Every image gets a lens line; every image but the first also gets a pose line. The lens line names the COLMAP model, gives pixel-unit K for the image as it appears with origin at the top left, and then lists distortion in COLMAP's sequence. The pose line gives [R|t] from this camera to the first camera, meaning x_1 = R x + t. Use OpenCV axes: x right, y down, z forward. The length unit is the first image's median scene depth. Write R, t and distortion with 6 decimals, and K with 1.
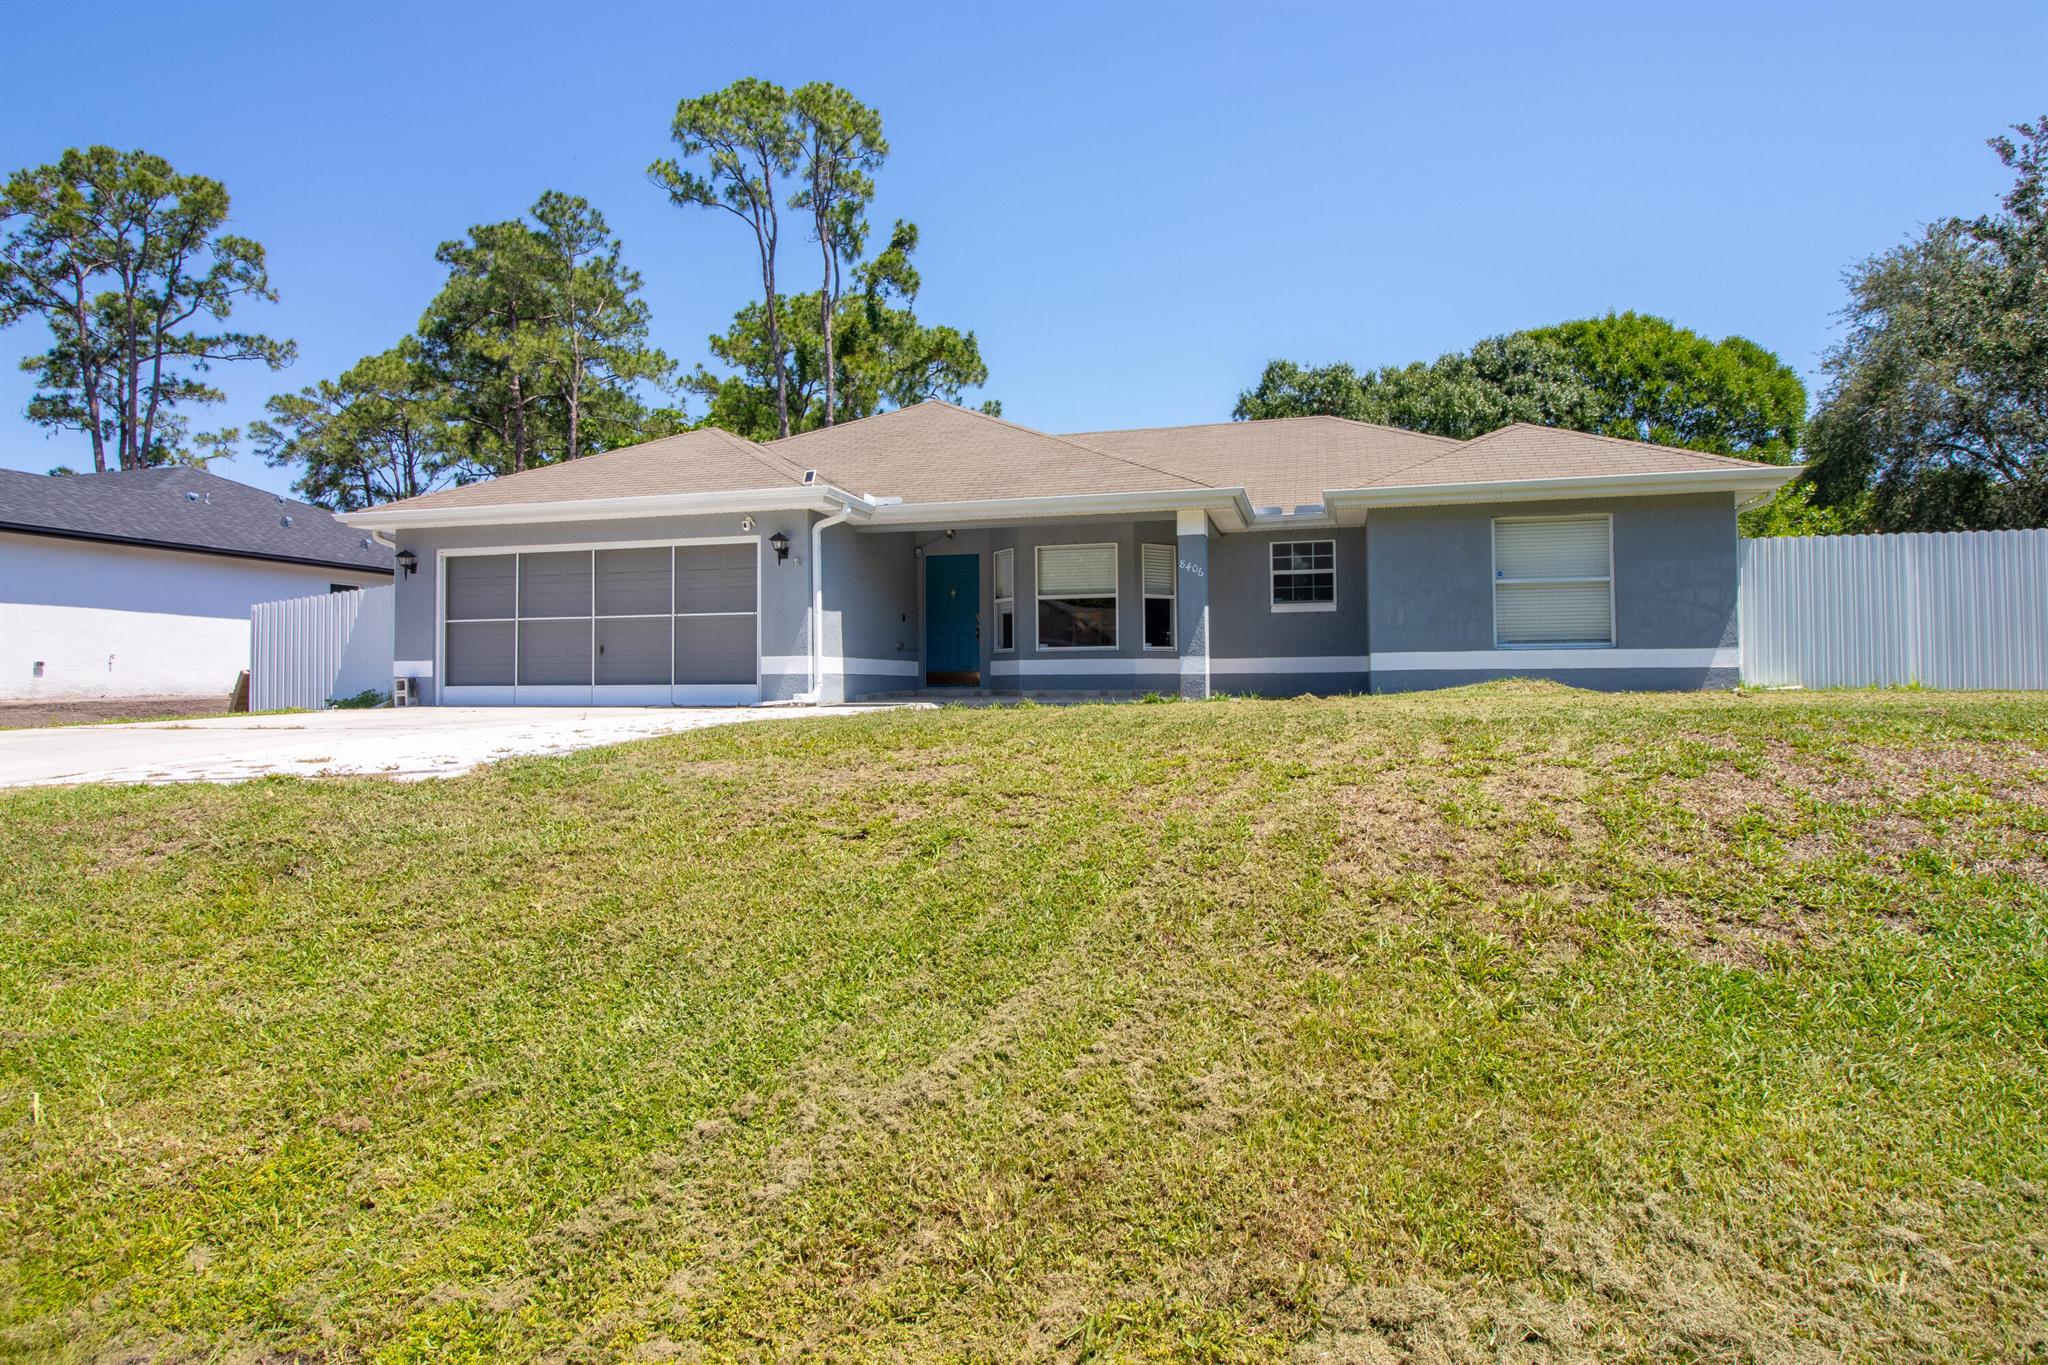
lens RADIAL K [[1109.7, 0, 1024.8], [0, 1109.7, 648.5], [0, 0, 1]] dist [-0.005142, -0.001067]
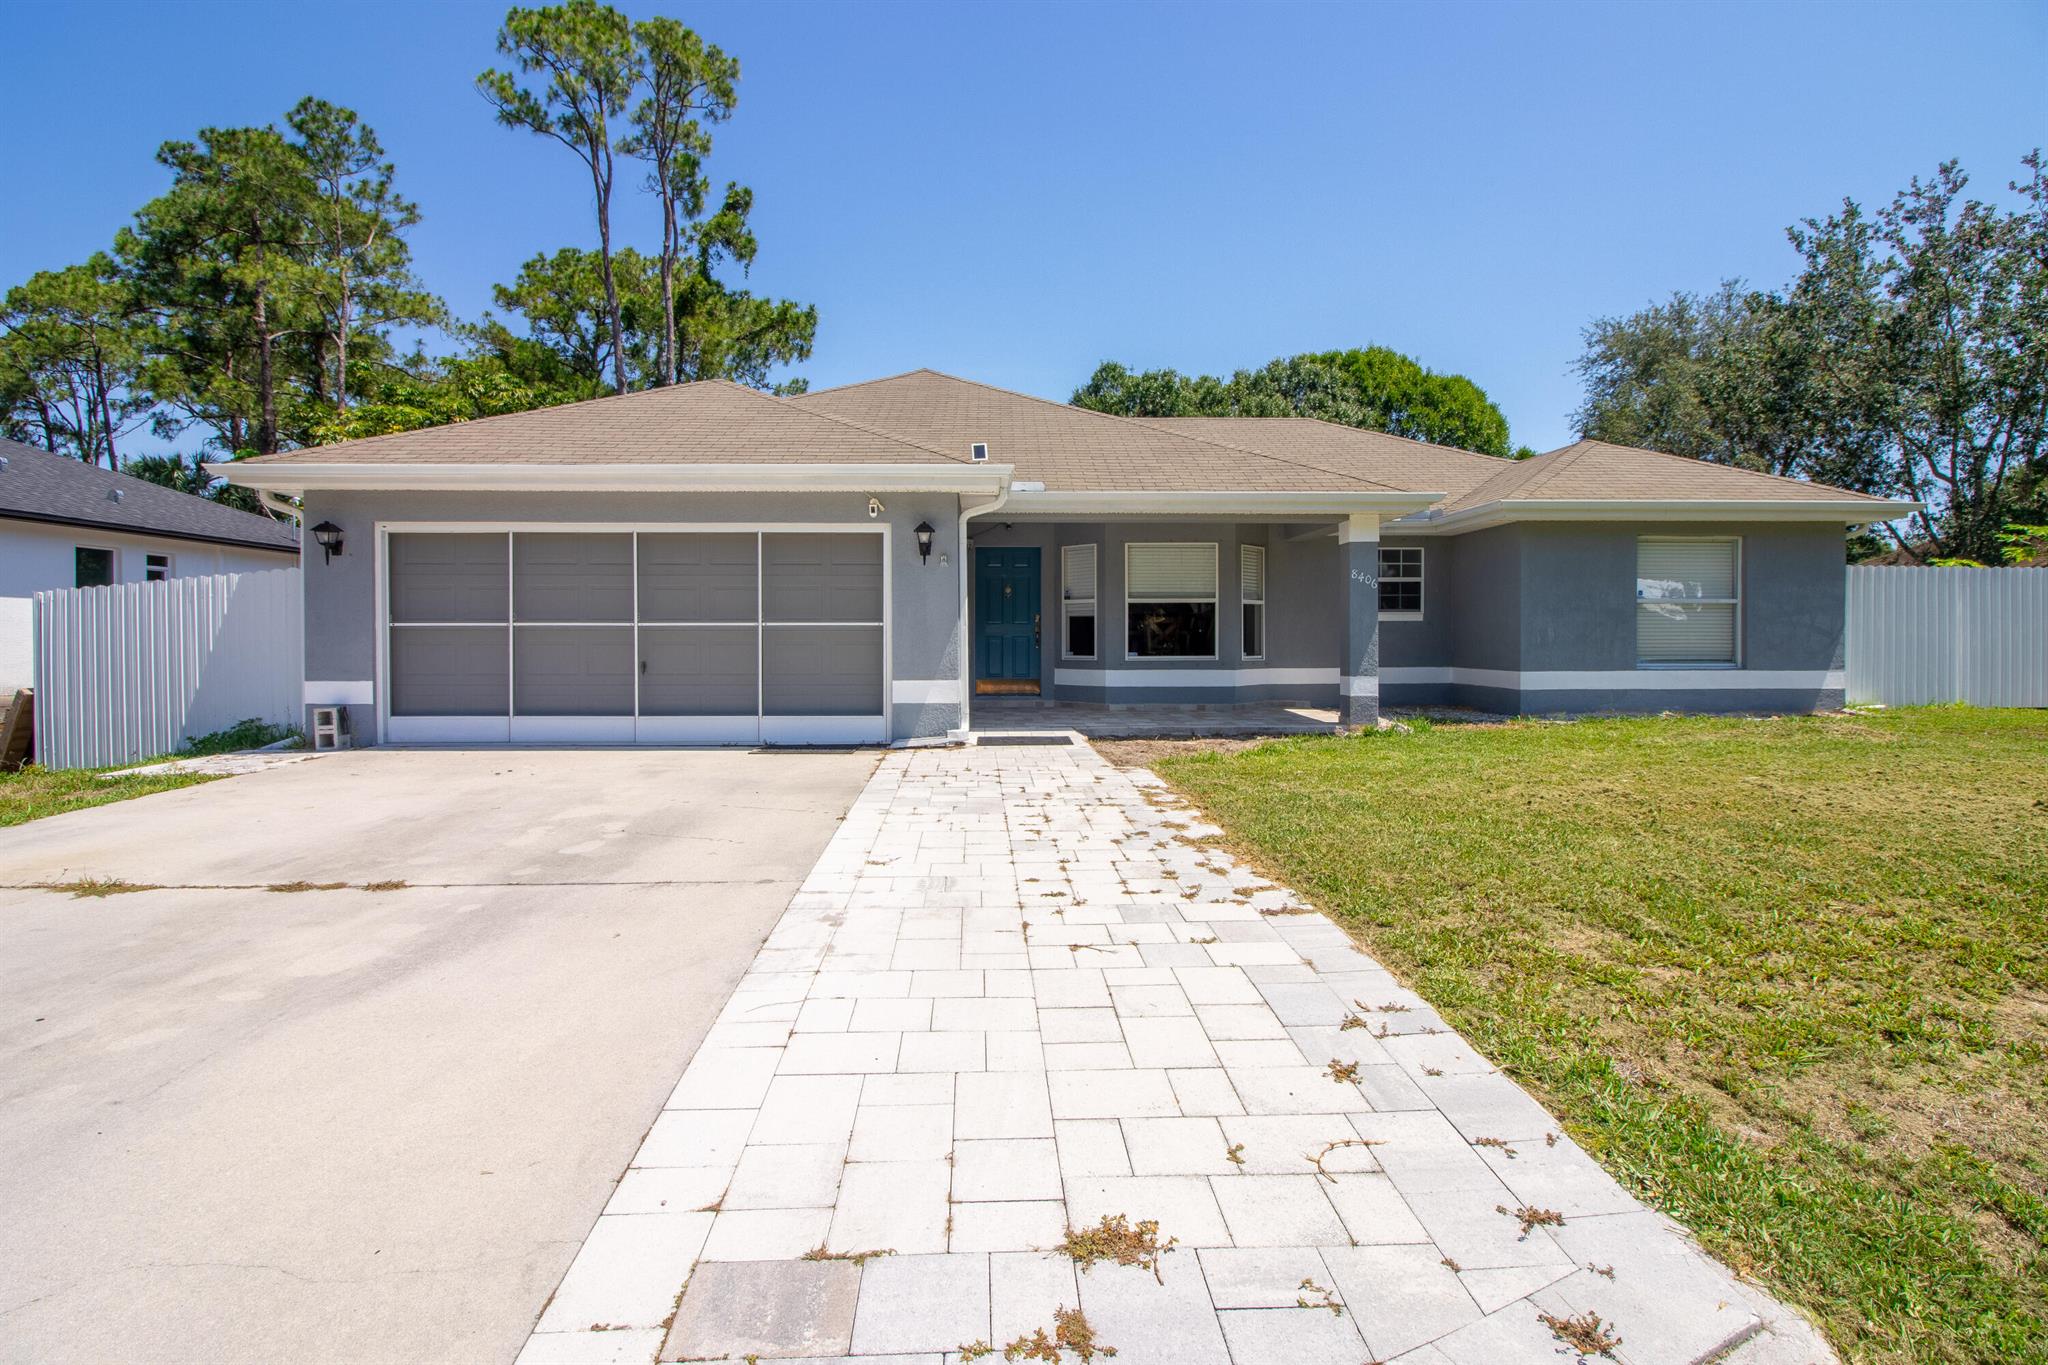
lens RADIAL K [[960.0, 0, 1016.4], [0, 960.0, 644.5], [0, 0, 1]] dist [0.000843, -0.015246]
pose [[0.958095, 0.003552, 0.286429, -0.132136], [-0.013989, 0.999310, 0.034398, -0.016080], [-0.286110, -0.036964, 0.957484, 0.126514]]
